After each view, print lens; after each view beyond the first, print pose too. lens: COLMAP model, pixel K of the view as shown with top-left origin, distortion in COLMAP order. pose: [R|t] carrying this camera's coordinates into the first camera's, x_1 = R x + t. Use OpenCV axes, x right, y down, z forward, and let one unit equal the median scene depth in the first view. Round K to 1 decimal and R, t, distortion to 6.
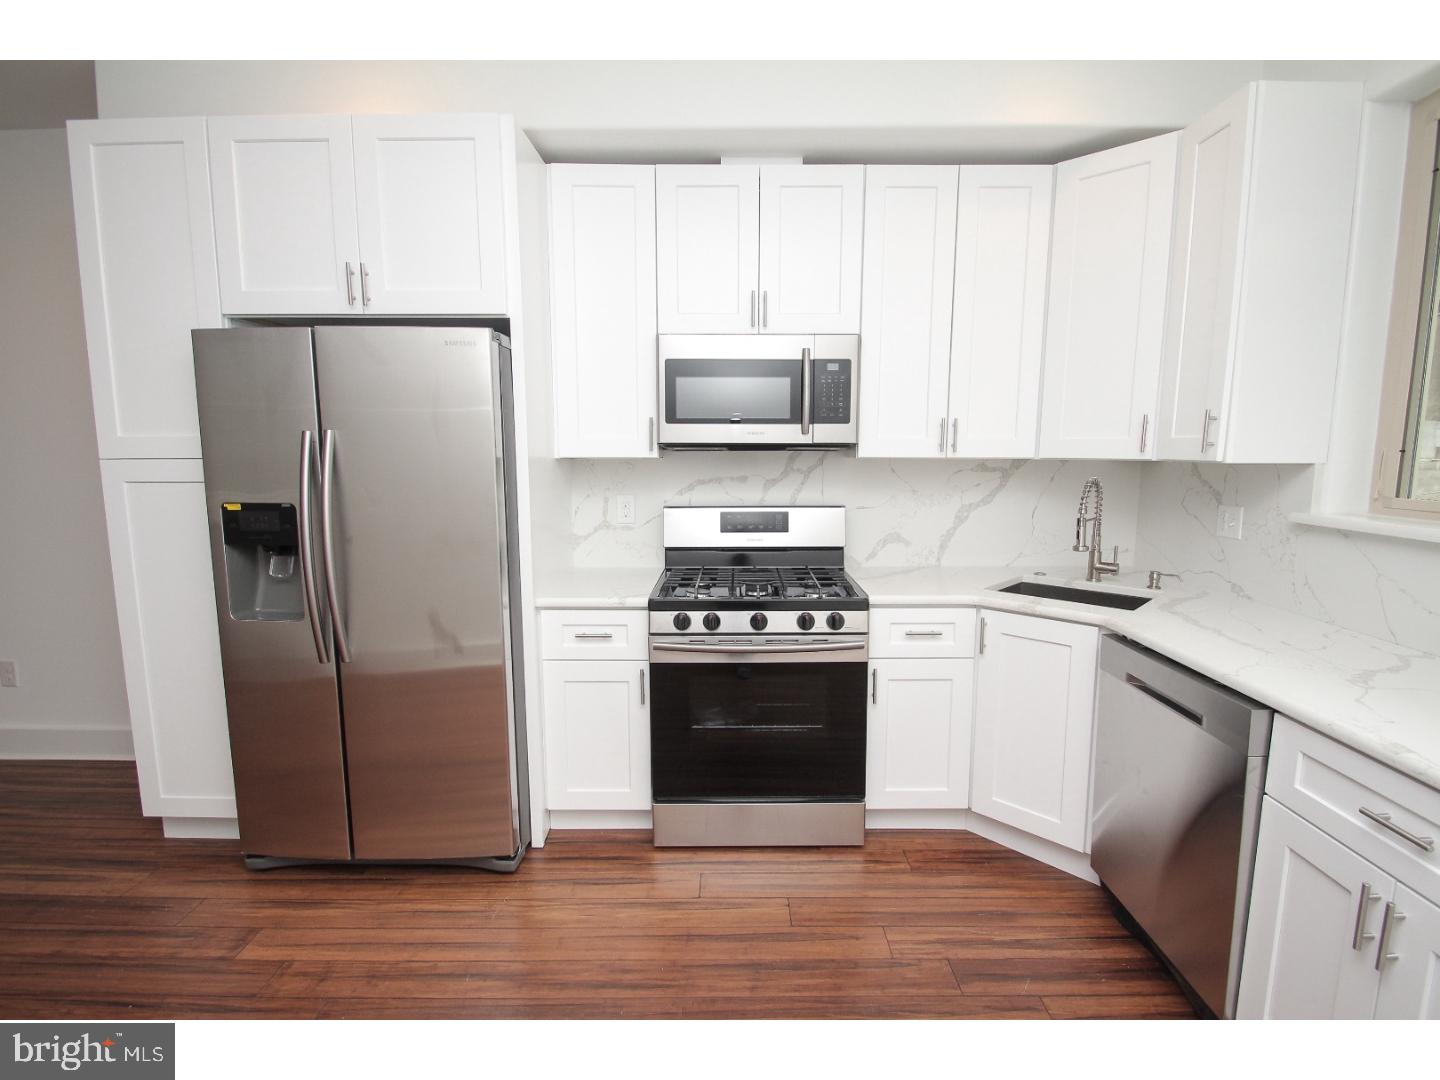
lens RADIAL K [[666.8, 0, 737.8], [0, 666.8, 541.8], [0, 0, 1]] dist [0.010229, -0.015529]
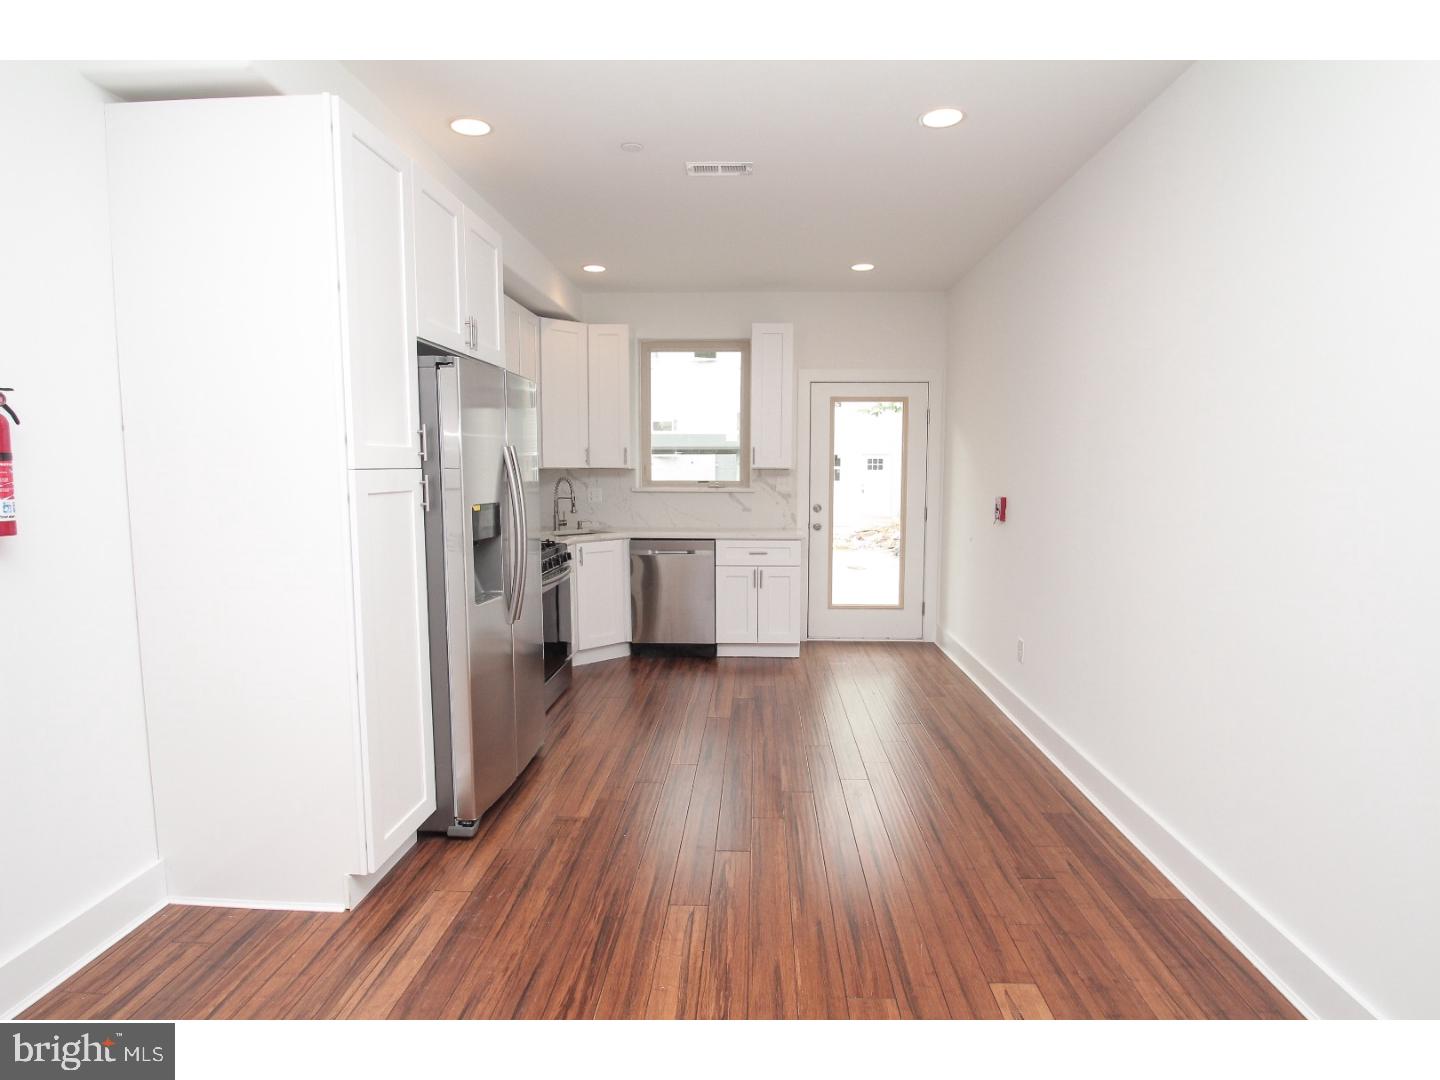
lens RADIAL K [[776.5, 0, 723.5], [0, 776.5, 545.4], [0, 0, 1]] dist [-0.011534, -0.001251]
pose [[0.050644, -0.100533, 0.993644, -1.958299], [0.129709, 0.987156, 0.093266, -0.053800], [-0.990258, 0.124161, 0.063034, 0.446764]]
